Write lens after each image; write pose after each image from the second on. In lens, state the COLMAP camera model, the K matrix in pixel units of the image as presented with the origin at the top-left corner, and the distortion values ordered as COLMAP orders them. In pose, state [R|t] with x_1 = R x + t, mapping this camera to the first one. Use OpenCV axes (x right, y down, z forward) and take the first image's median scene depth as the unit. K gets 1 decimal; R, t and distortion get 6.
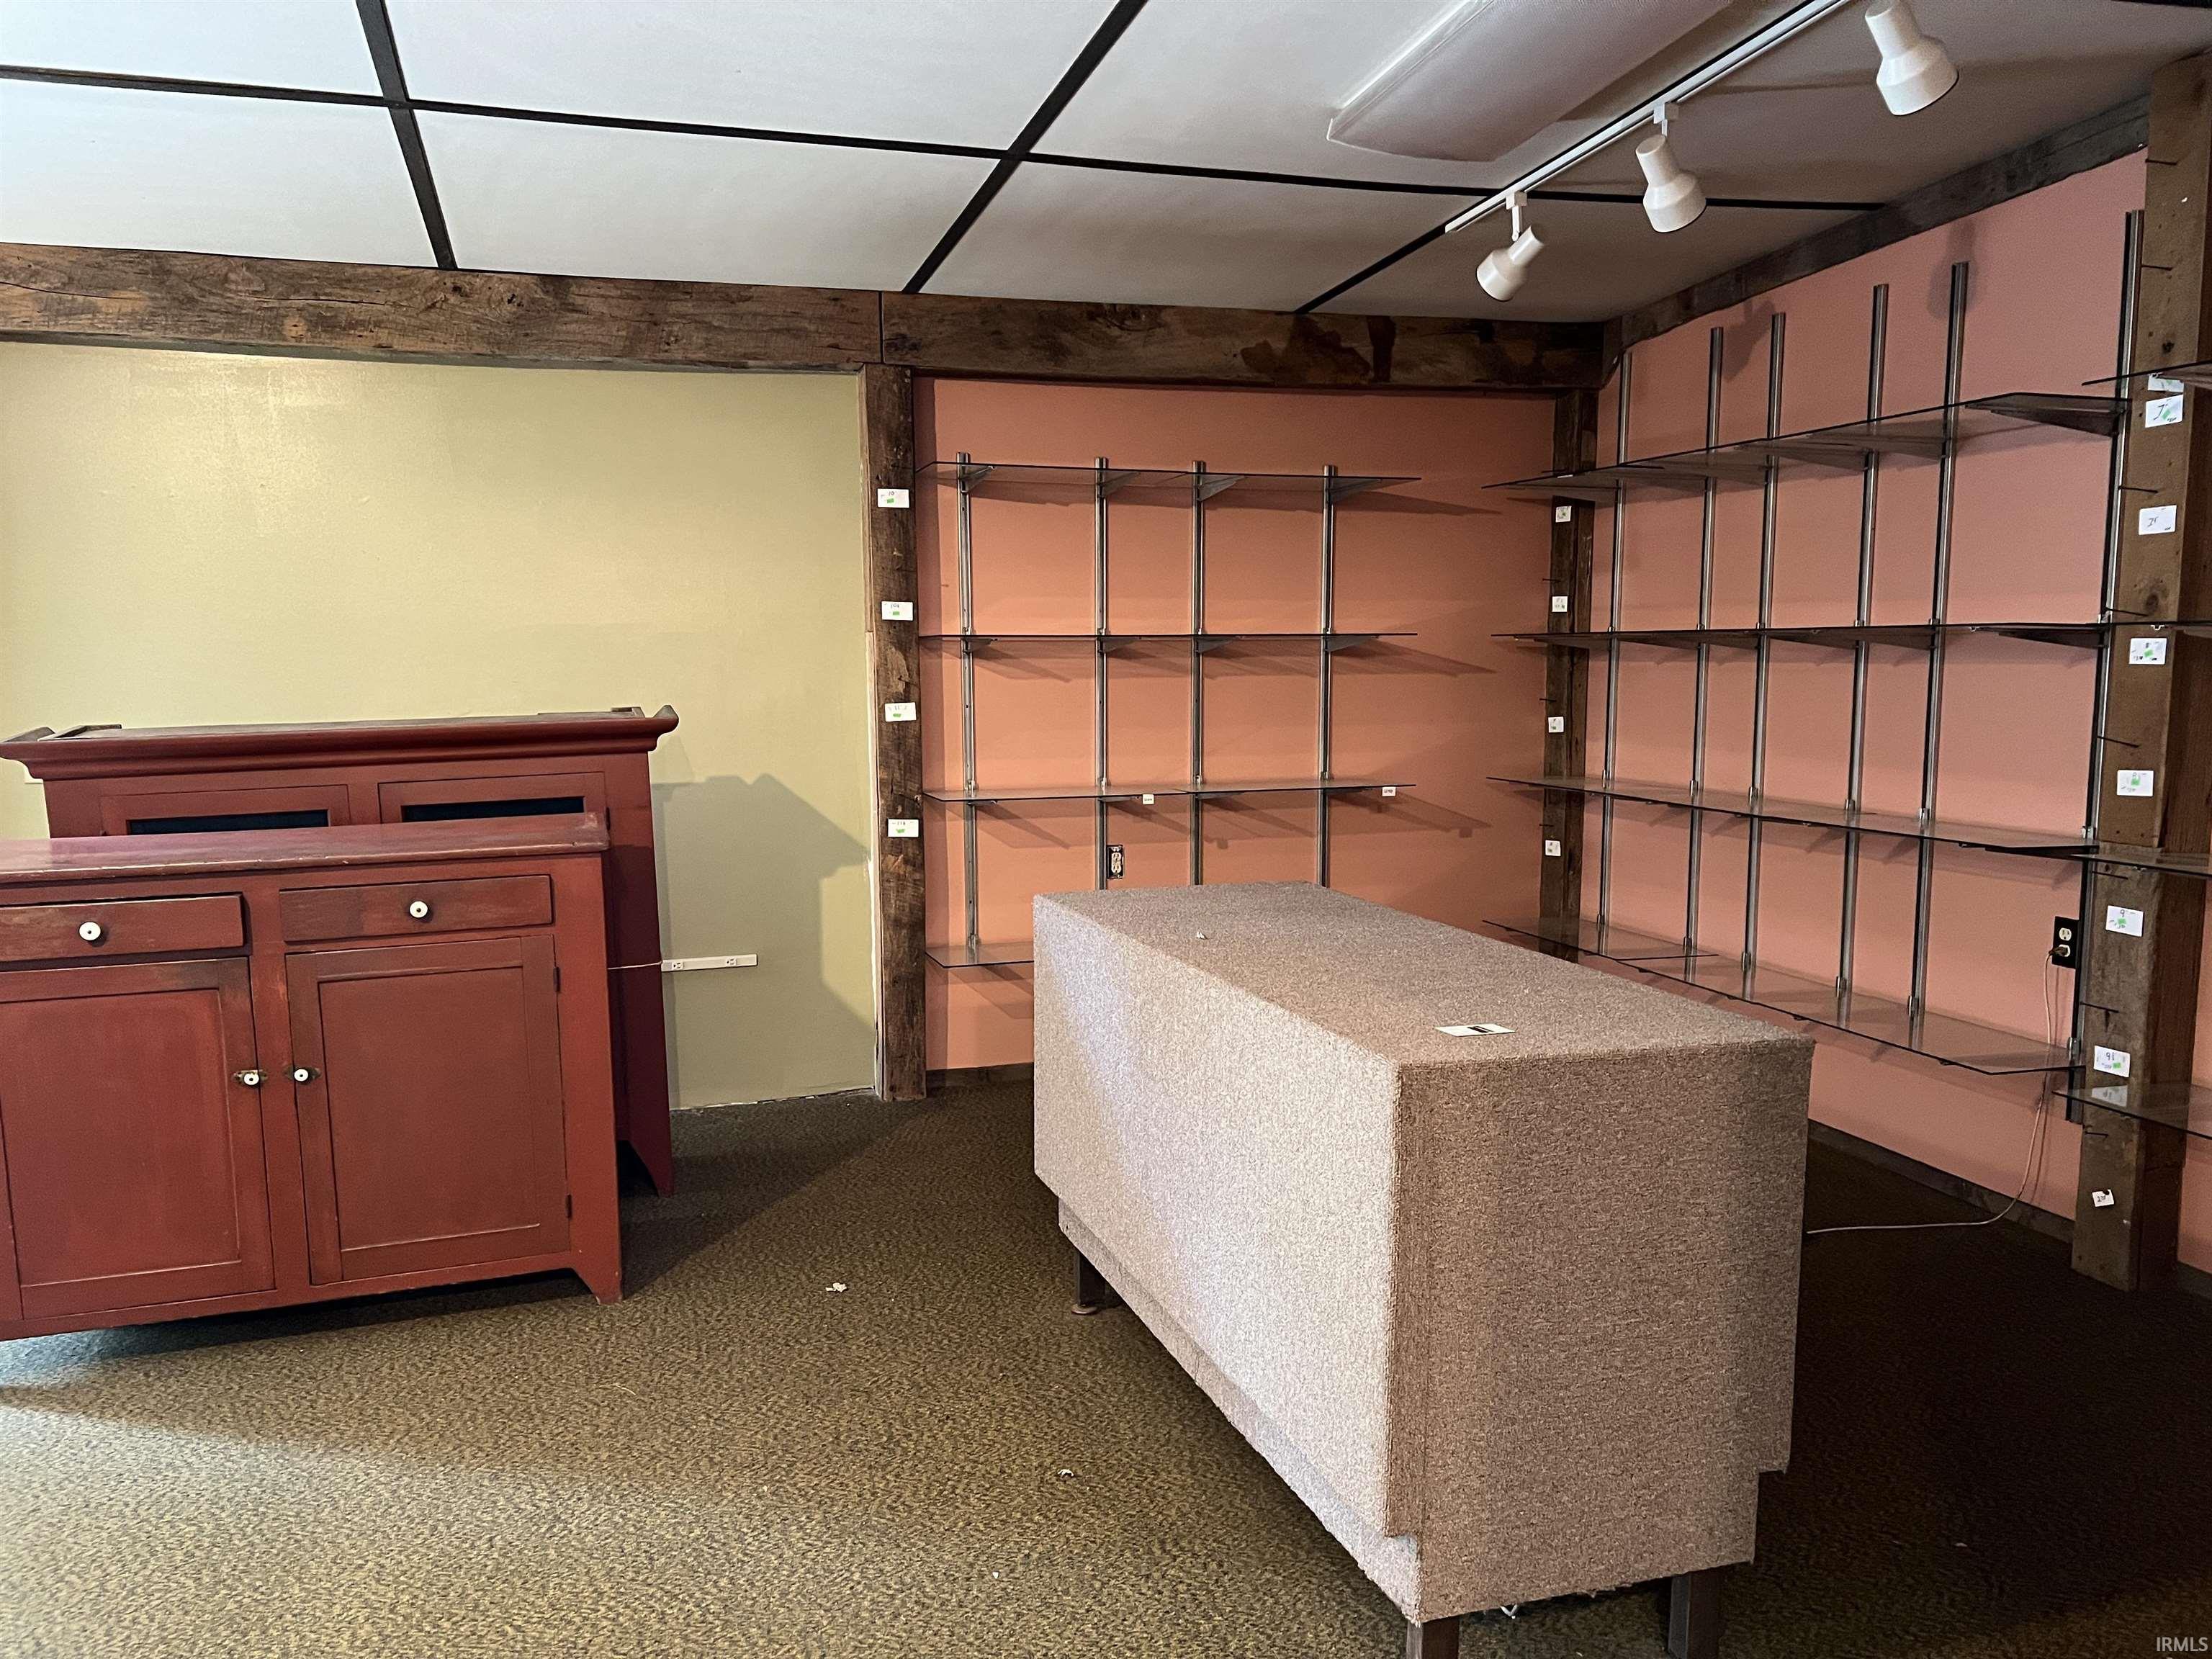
lens RADIAL K [[1645.9, 0, 1109.4], [0, 1645.9, 847.4], [0, 0, 1]] dist [0.123275, -0.160953]
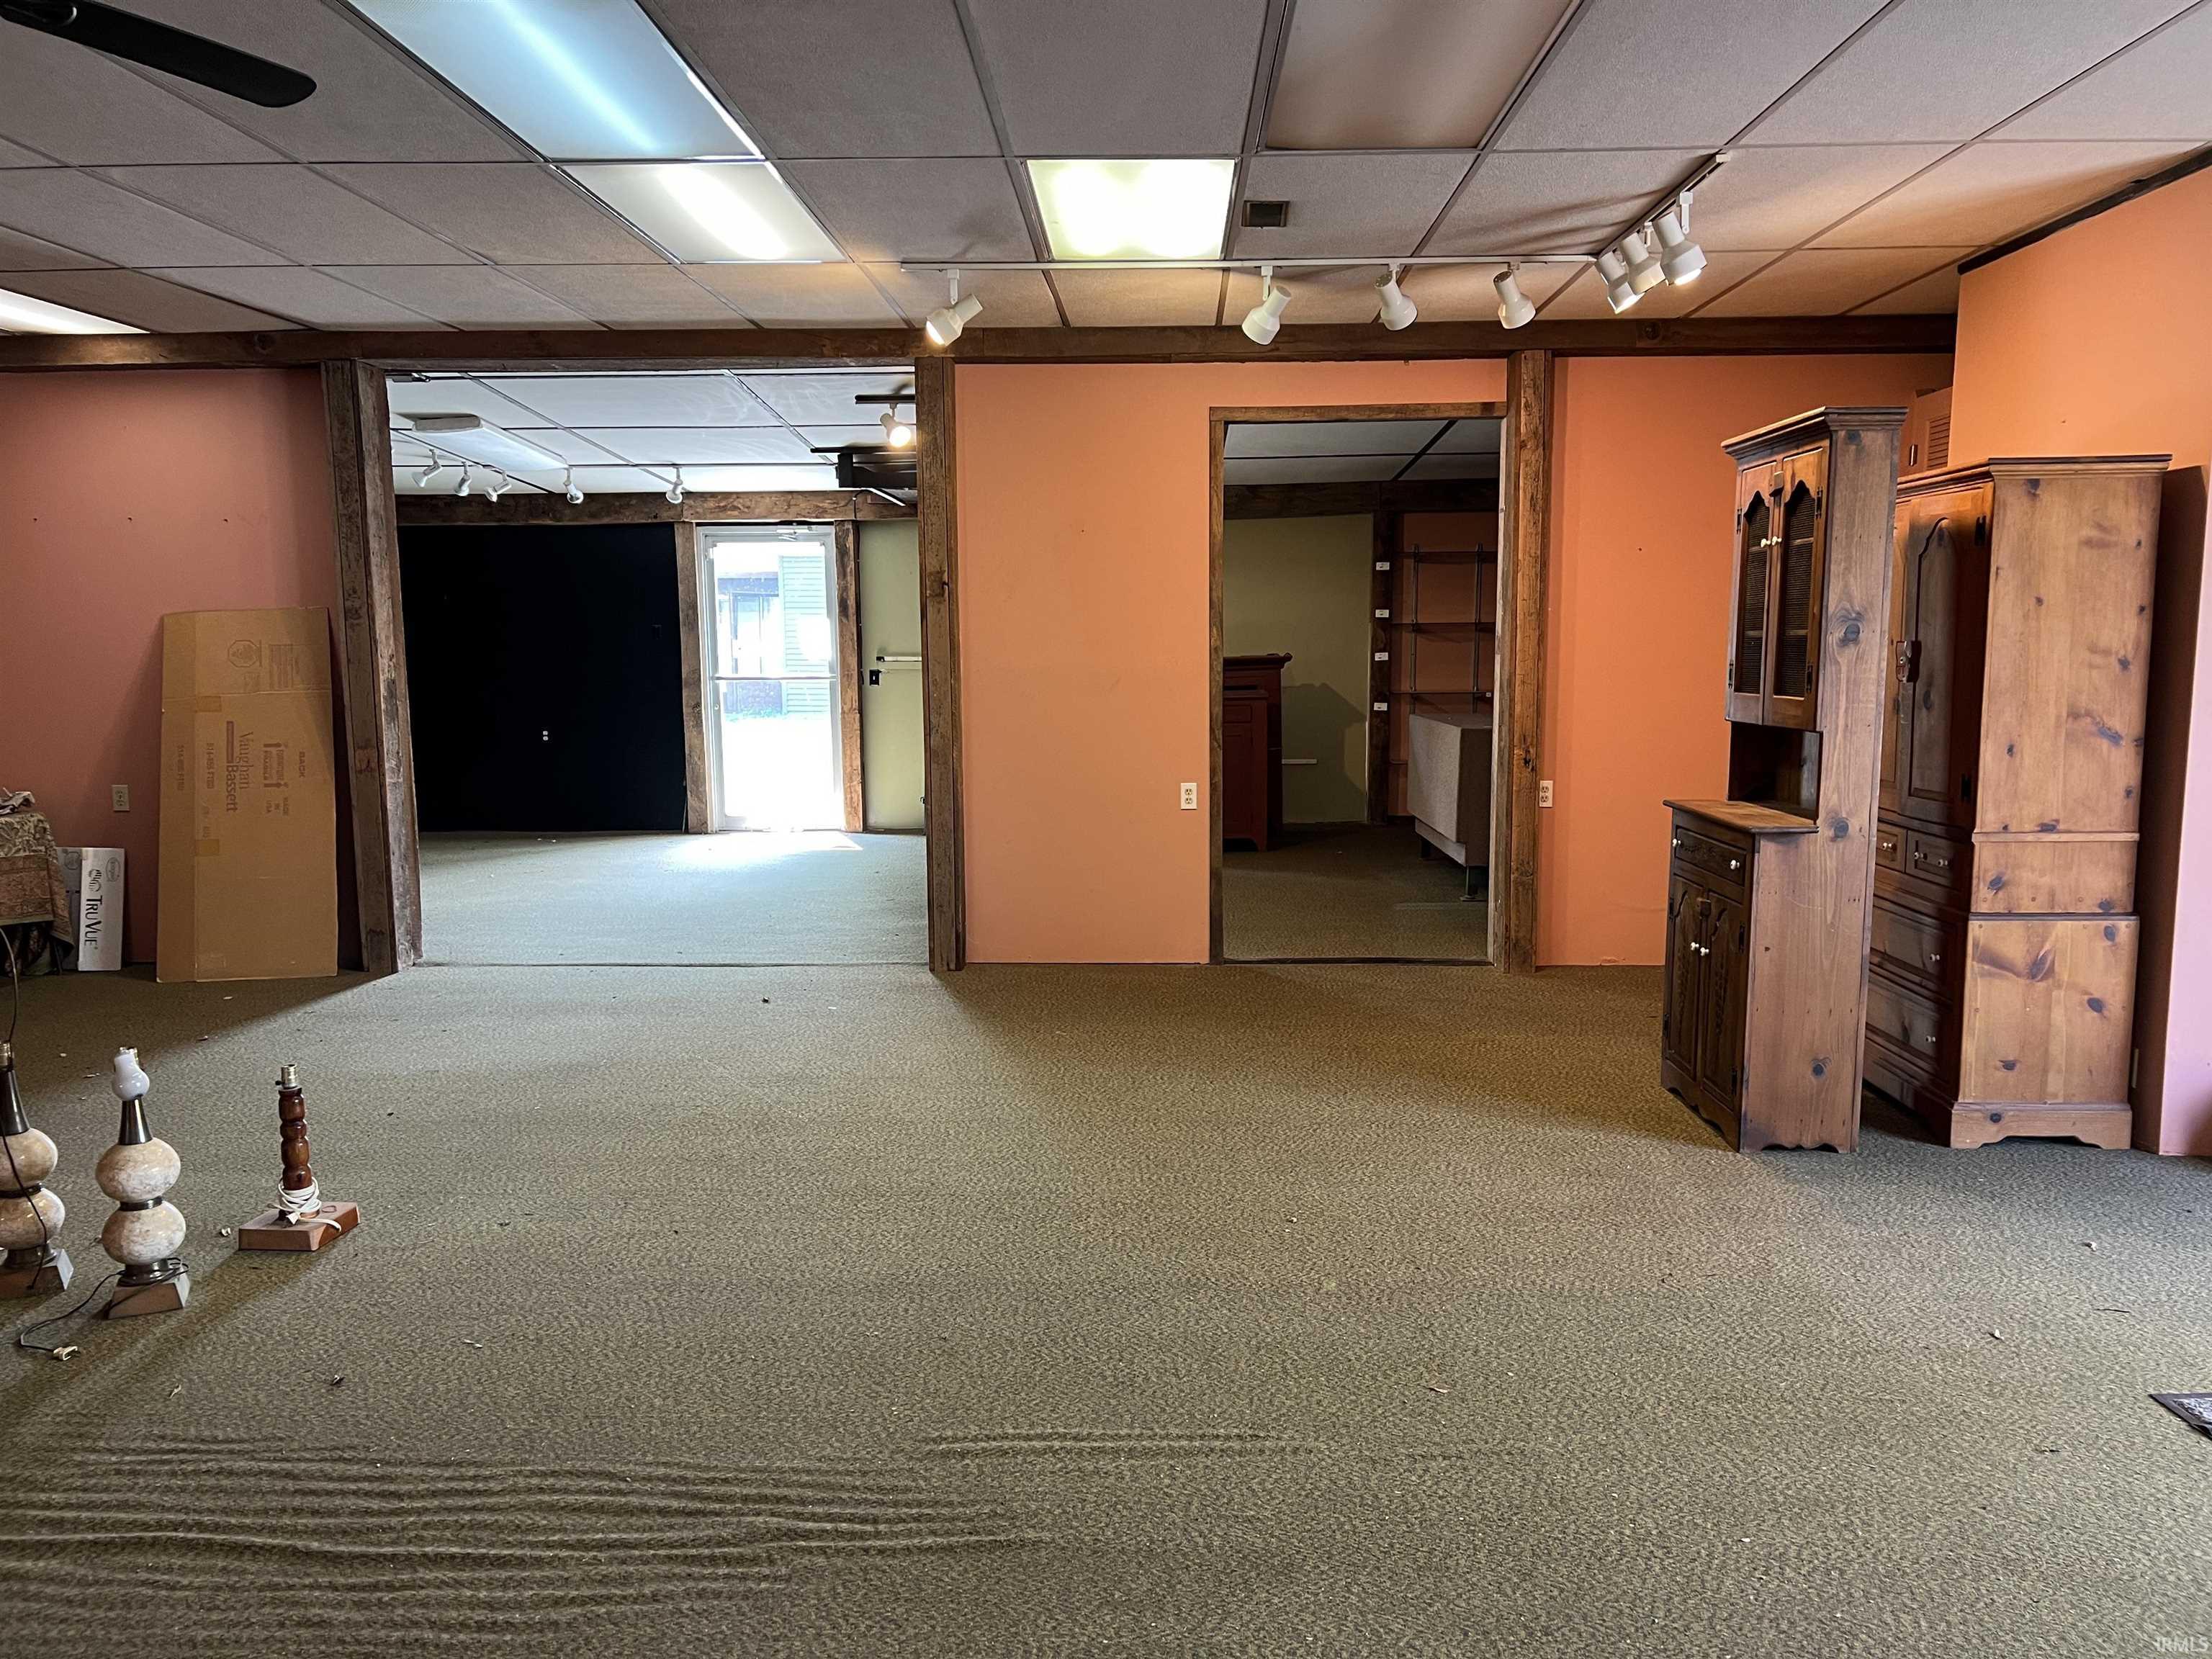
lens RADIAL K [[1645.9, 0, 1109.4], [0, 1645.9, 847.4], [0, 0, 1]] dist [0.123275, -0.160953]
pose [[0.940524, 0.043045, -0.336989, 0.311508], [-0.039215, 0.999066, 0.018166, 0.160306], [0.337456, -0.003870, 0.941333, -1.336806]]
